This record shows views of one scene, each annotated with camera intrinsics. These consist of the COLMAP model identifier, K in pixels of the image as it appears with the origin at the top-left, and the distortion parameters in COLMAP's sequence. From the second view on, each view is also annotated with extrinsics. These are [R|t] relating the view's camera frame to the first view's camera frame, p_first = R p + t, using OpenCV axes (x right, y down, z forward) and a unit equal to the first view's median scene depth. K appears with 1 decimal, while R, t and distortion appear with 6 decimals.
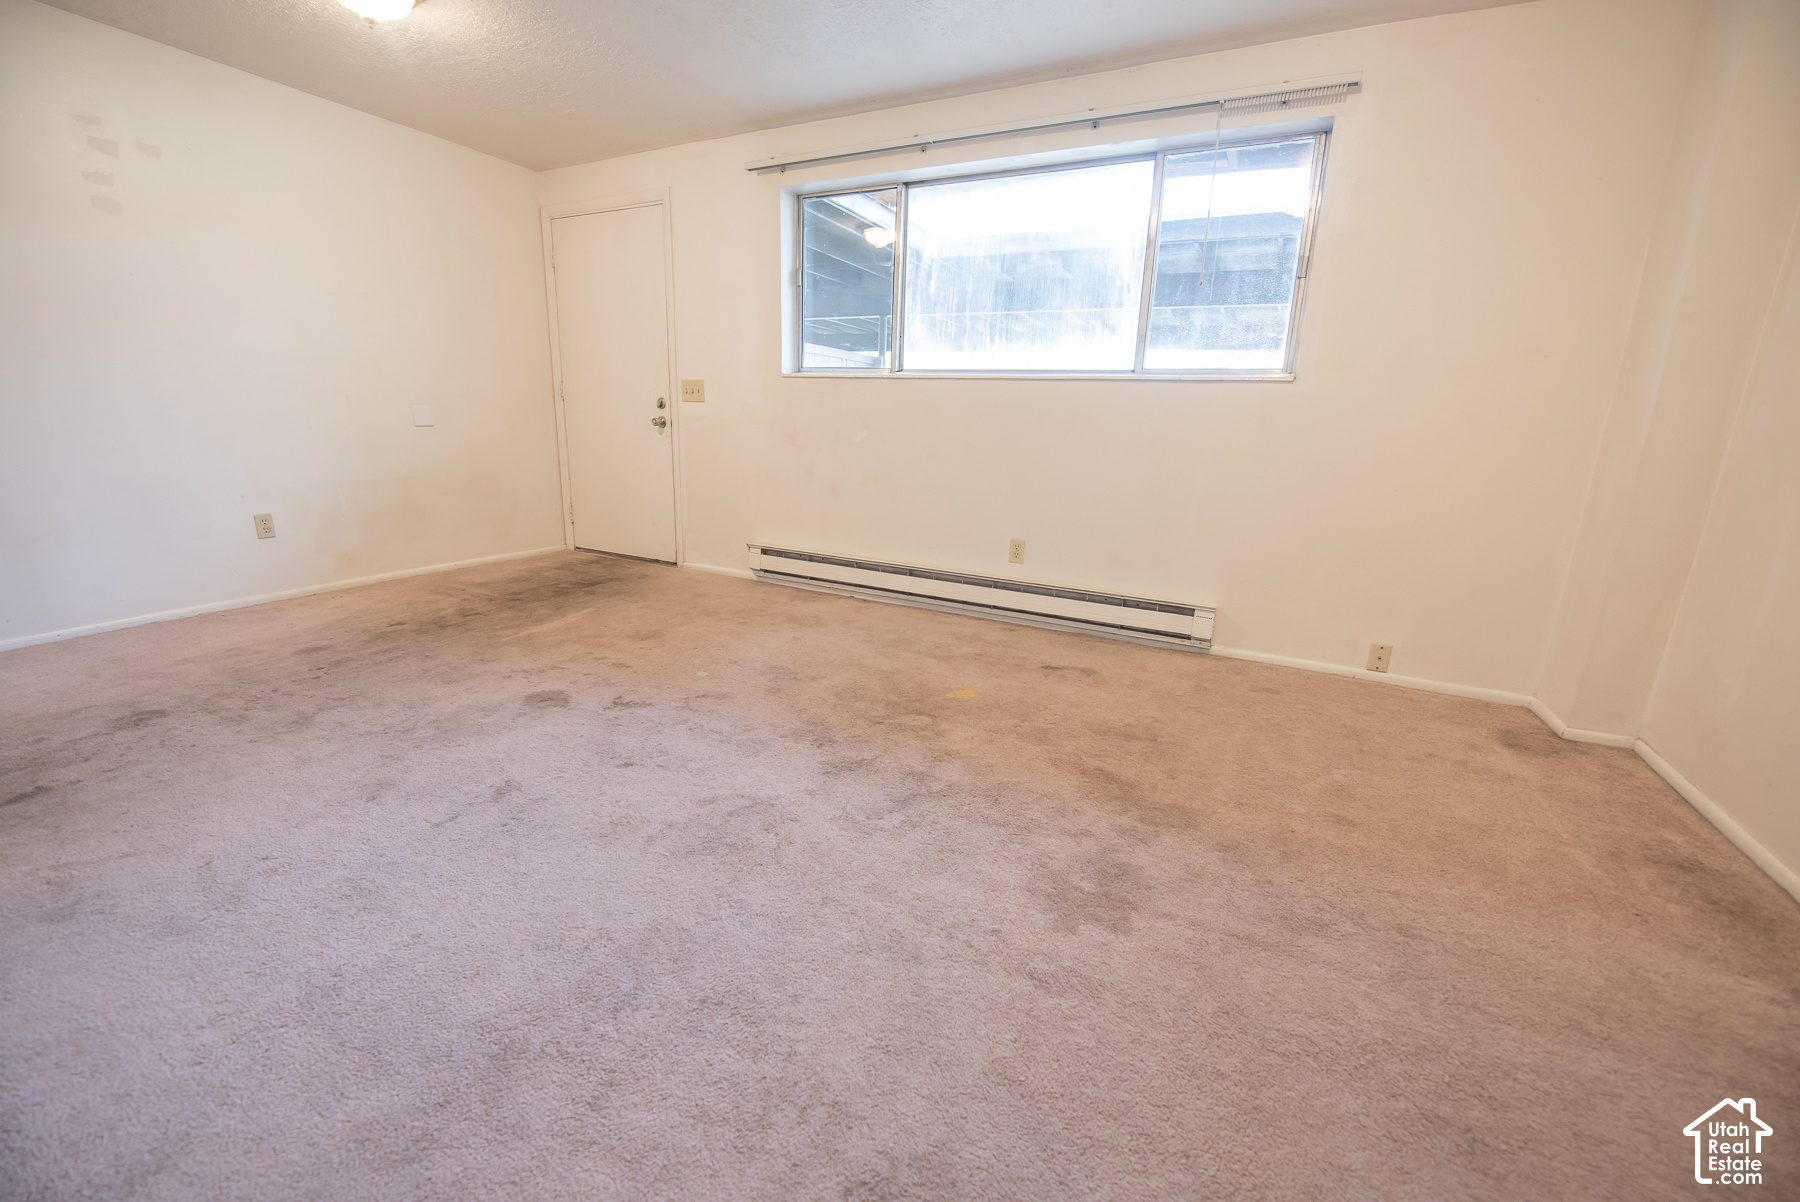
lens RADIAL K [[716.2, 0, 904.4], [0, 716.2, 603.4], [0, 0, 1]] dist [-0.018411, -0.000804]
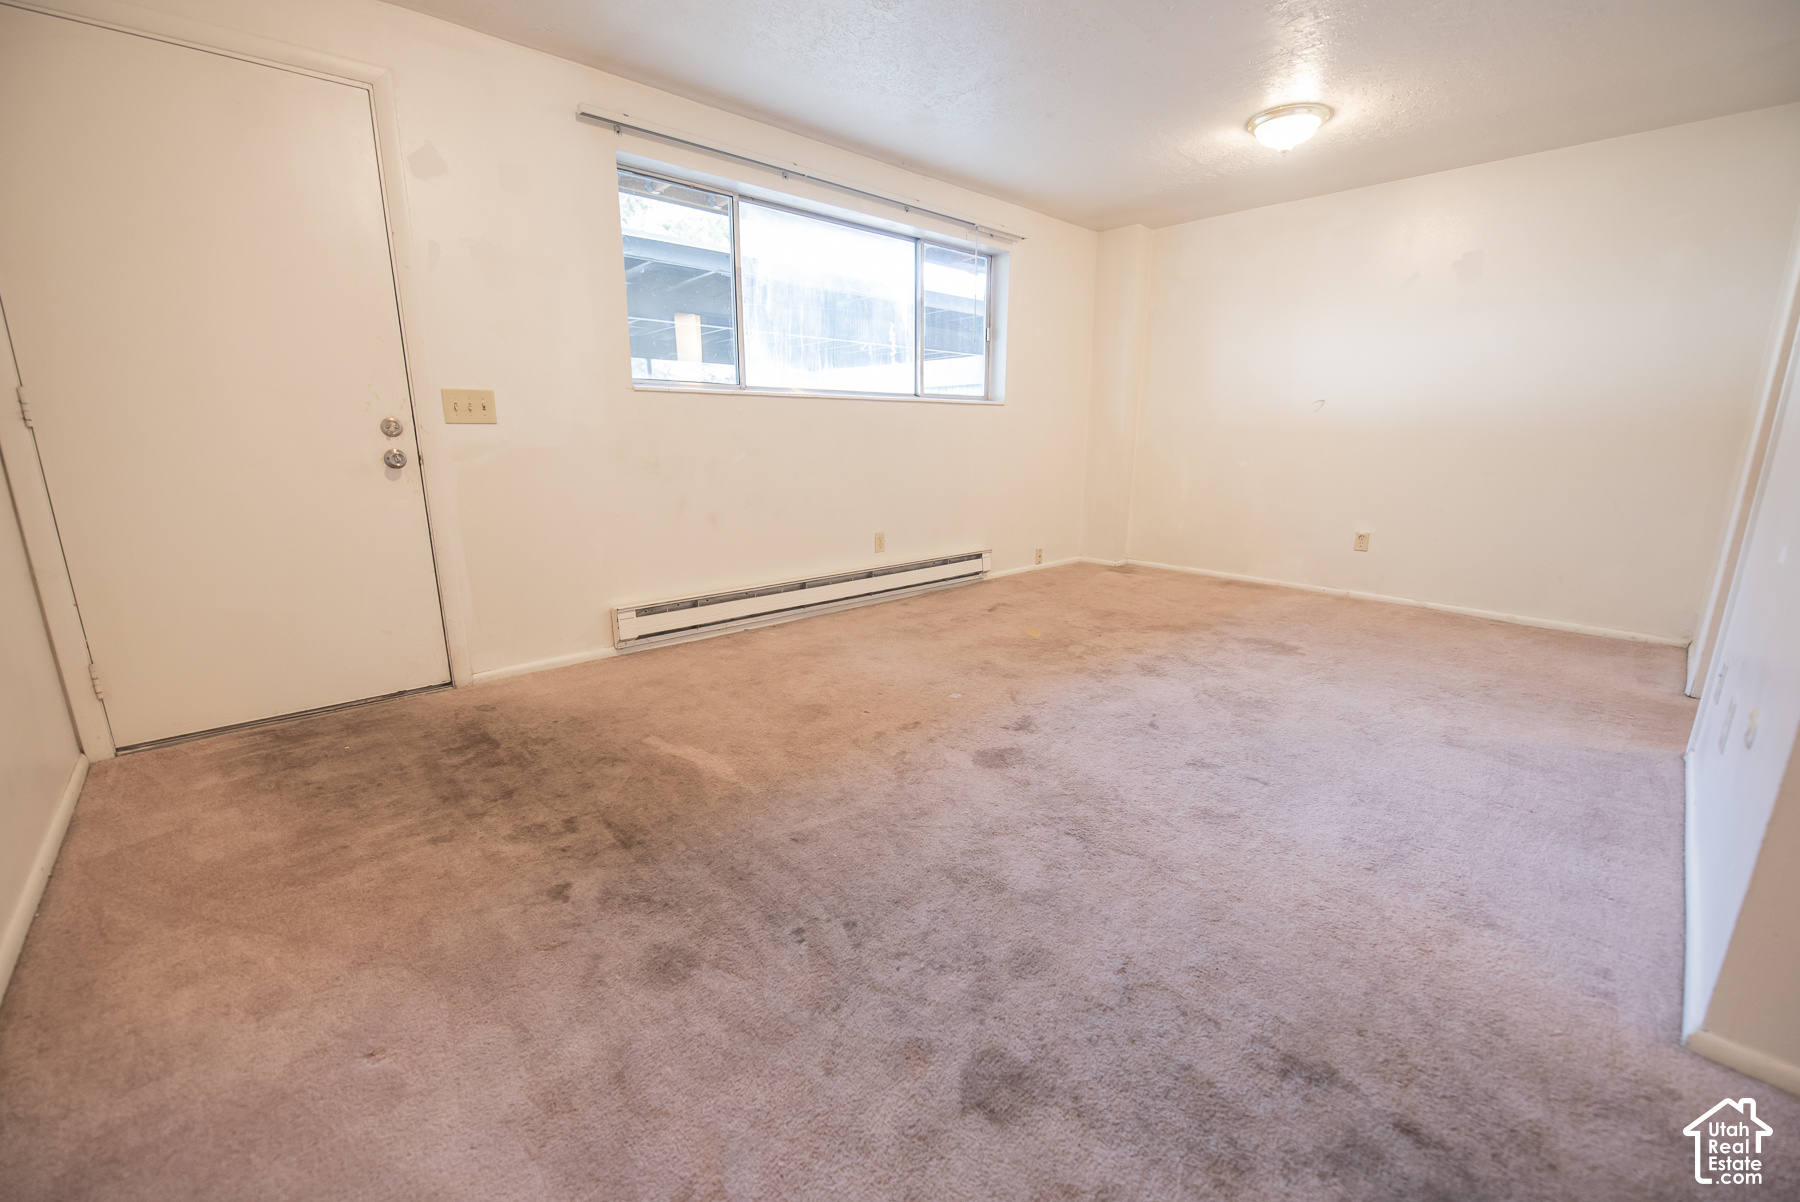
lens RADIAL K [[716.2, 0, 904.4], [0, 716.2, 603.4], [0, 0, 1]] dist [-0.018411, -0.000804]
pose [[0.346436, -0.253540, 0.903161, -1.114275], [0.240424, 0.954622, 0.175765, -0.209001], [-0.906741, 0.156250, 0.391673, 0.599600]]
